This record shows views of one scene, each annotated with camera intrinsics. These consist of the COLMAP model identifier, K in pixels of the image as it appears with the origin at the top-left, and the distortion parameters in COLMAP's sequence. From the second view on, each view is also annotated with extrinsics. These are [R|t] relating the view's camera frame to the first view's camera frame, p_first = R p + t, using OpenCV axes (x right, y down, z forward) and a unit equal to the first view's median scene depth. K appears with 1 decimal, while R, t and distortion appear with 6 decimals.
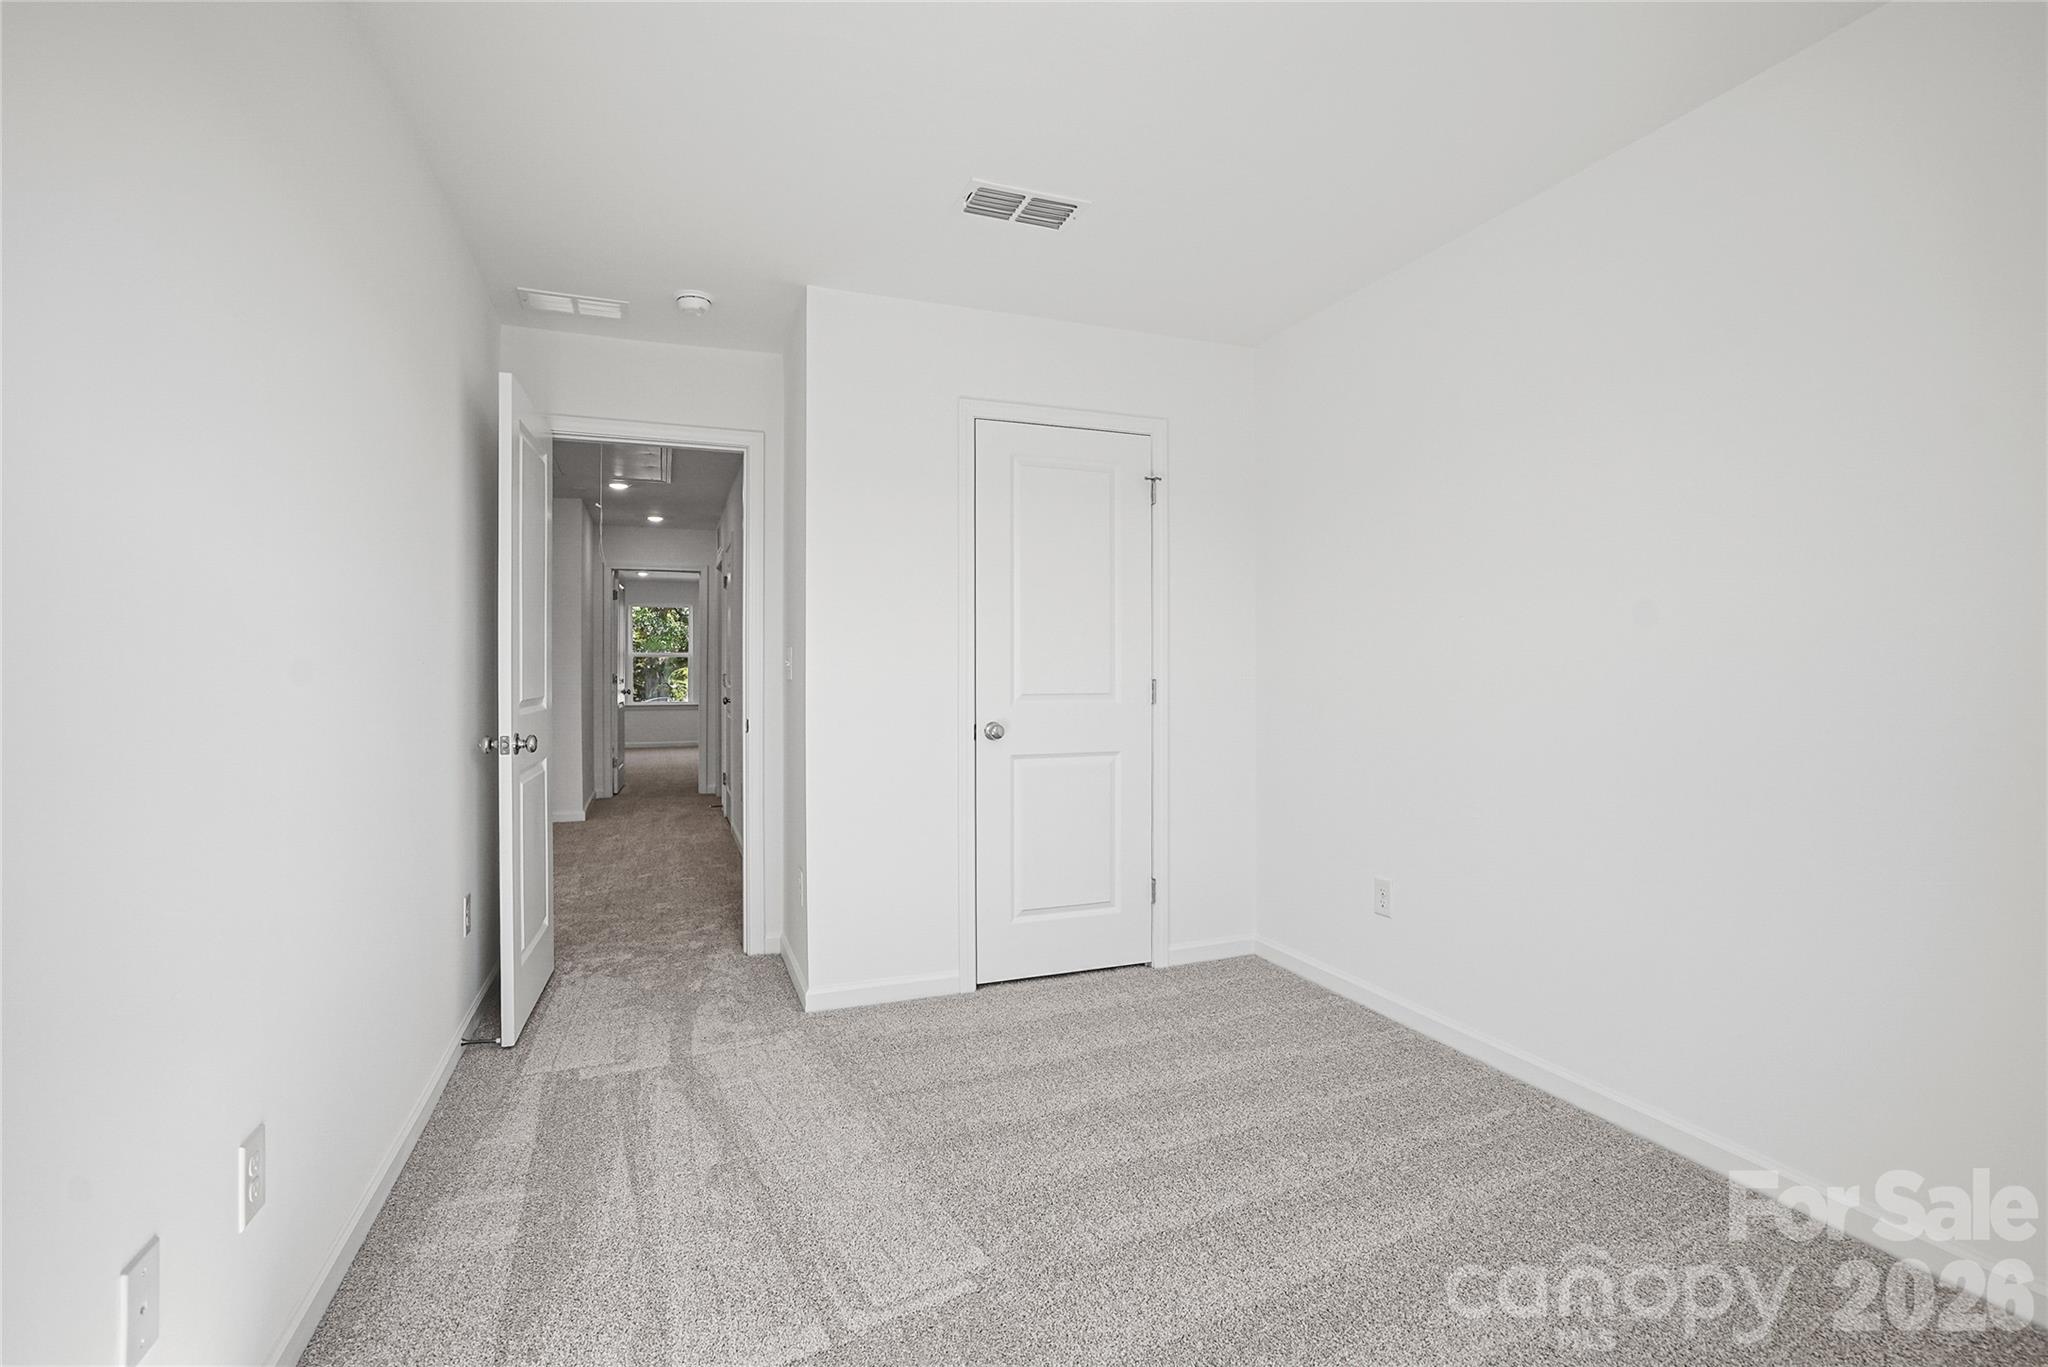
lens RADIAL K [[964.8, 0, 1023.1], [0, 964.8, 675.8], [0, 0, 1]] dist [-0.017771, 0.002643]
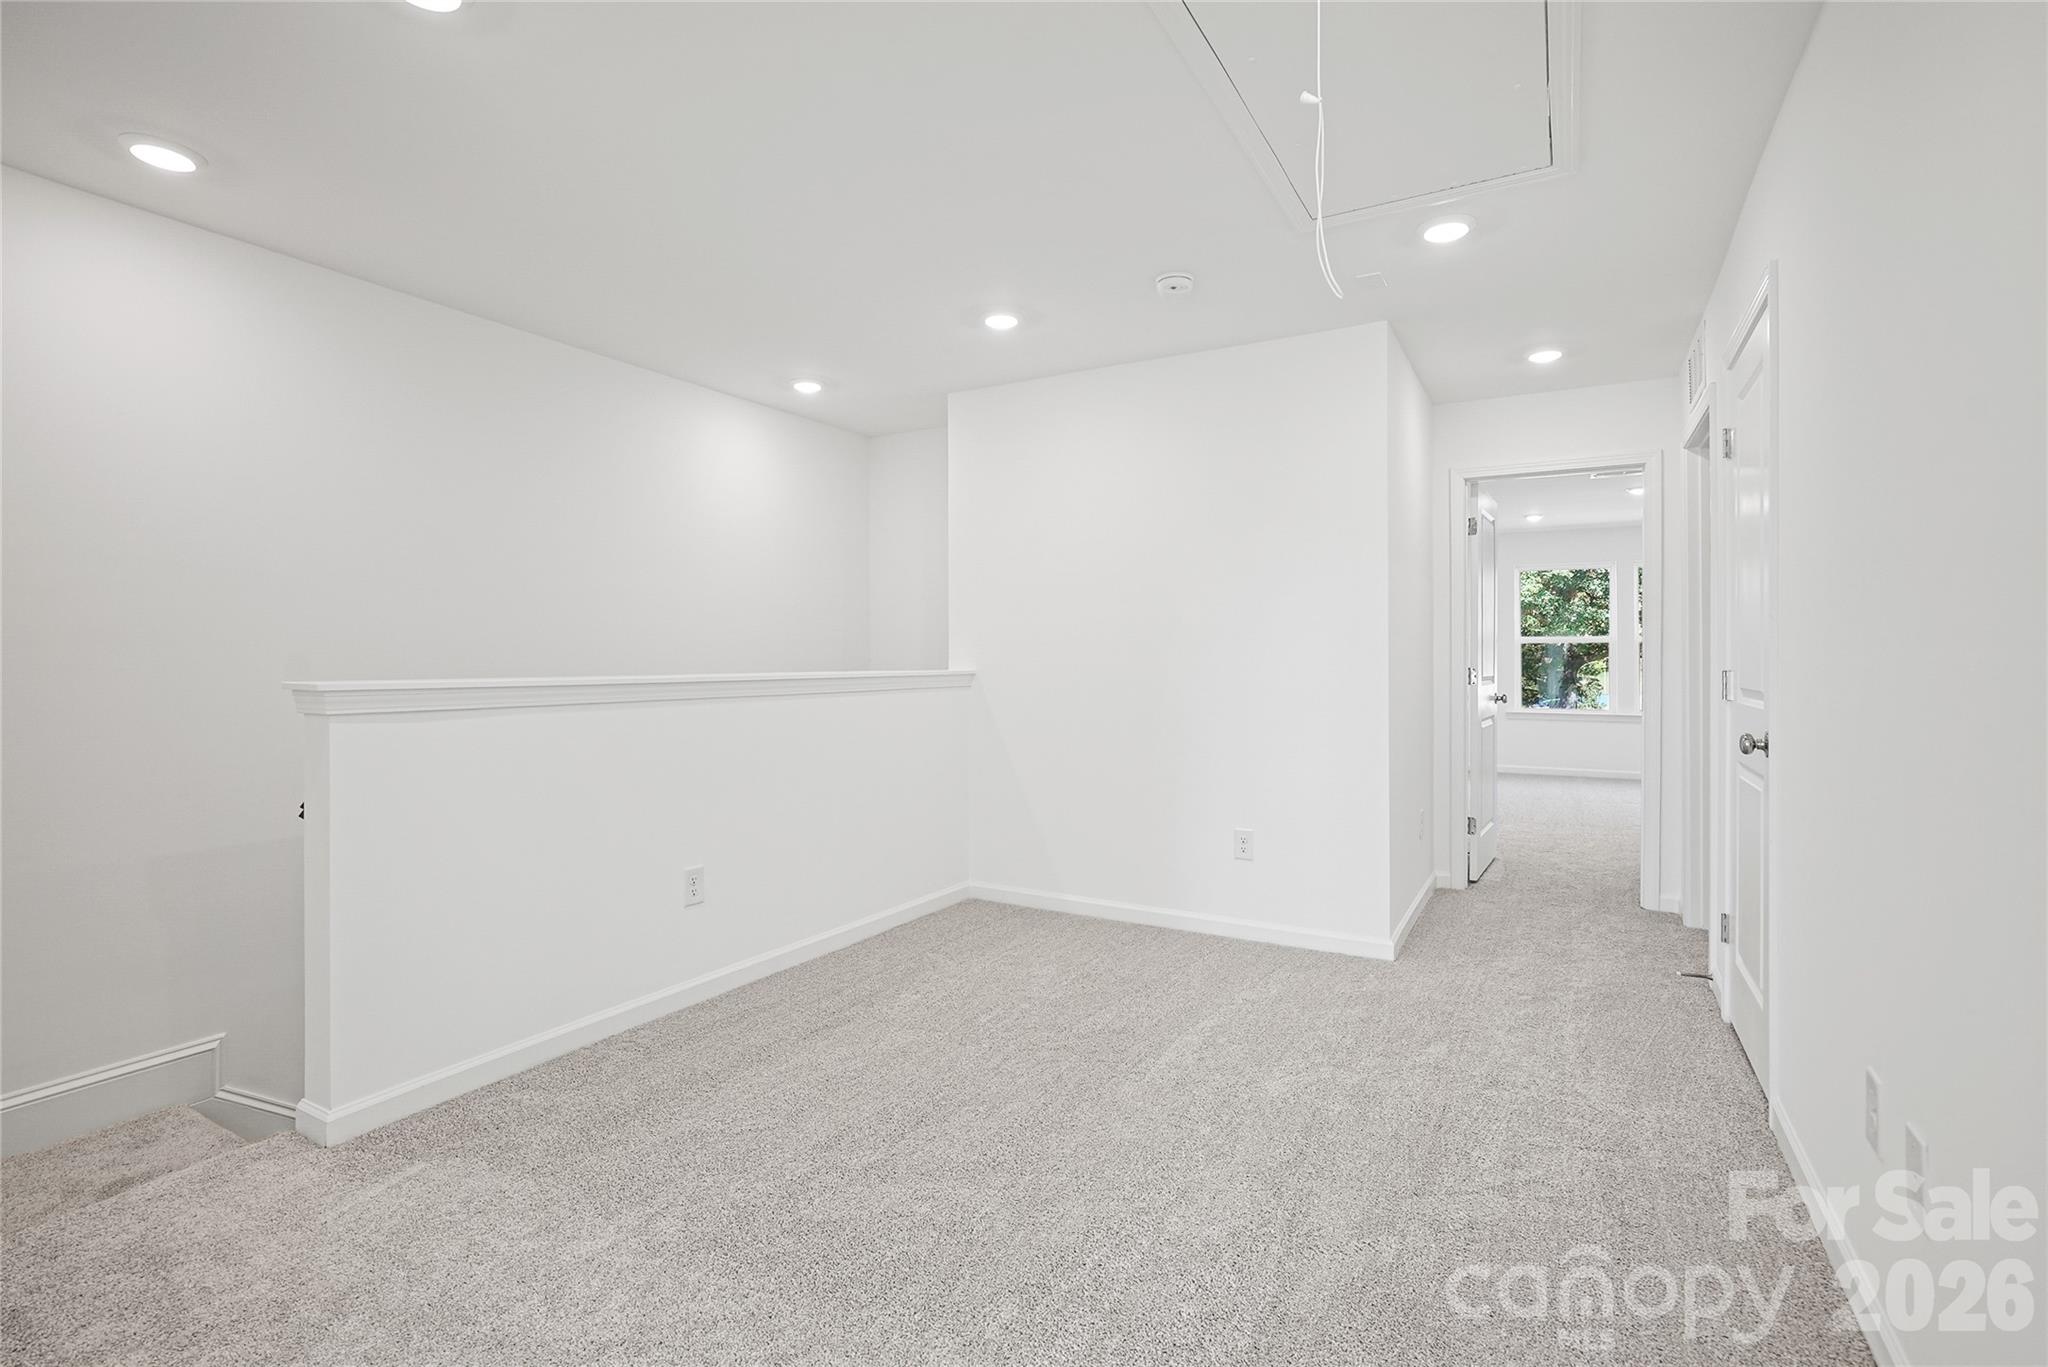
lens RADIAL K [[964.8, 0, 1019.9], [0, 964.8, 675.0], [0, 0, 1]] dist [-0.017771, 0.002643]
pose [[0.636764, 0.000417, -0.771058, -0.161146], [0.001134, 0.999998, 0.001477, 0.001646], [0.771058, -0.001814, 0.636763, 0.441781]]
